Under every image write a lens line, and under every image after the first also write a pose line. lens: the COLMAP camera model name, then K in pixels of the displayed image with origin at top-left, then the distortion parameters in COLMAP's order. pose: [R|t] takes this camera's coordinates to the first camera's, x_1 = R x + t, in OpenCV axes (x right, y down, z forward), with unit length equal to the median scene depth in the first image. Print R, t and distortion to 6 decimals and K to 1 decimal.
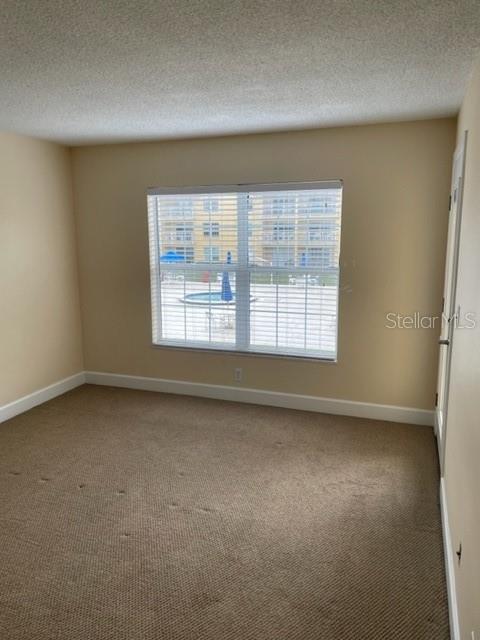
lens RADIAL K [[495.6, 0, 235.7], [0, 495.6, 307.1], [0, 0, 1]] dist [0.095917, -0.130580]
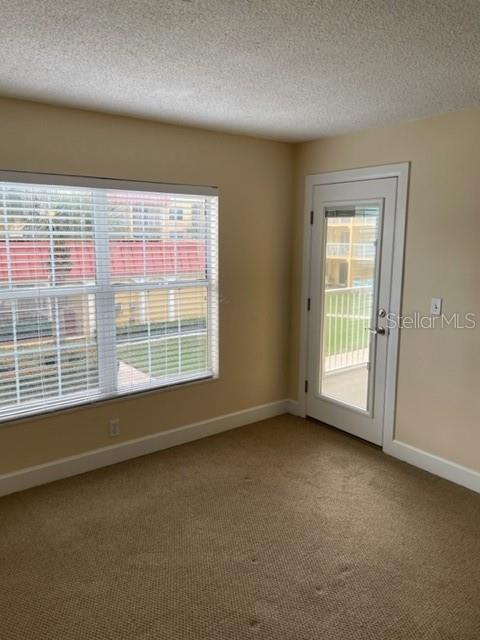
lens RADIAL K [[495.6, 0, 235.7], [0, 495.6, 307.1], [0, 0, 1]] dist [0.095917, -0.130580]
pose [[0.528869, -0.117498, 0.840531, -0.651027], [0.121186, 0.990677, 0.062235, -0.091270], [-0.840007, 0.068947, 0.538177, 0.520537]]
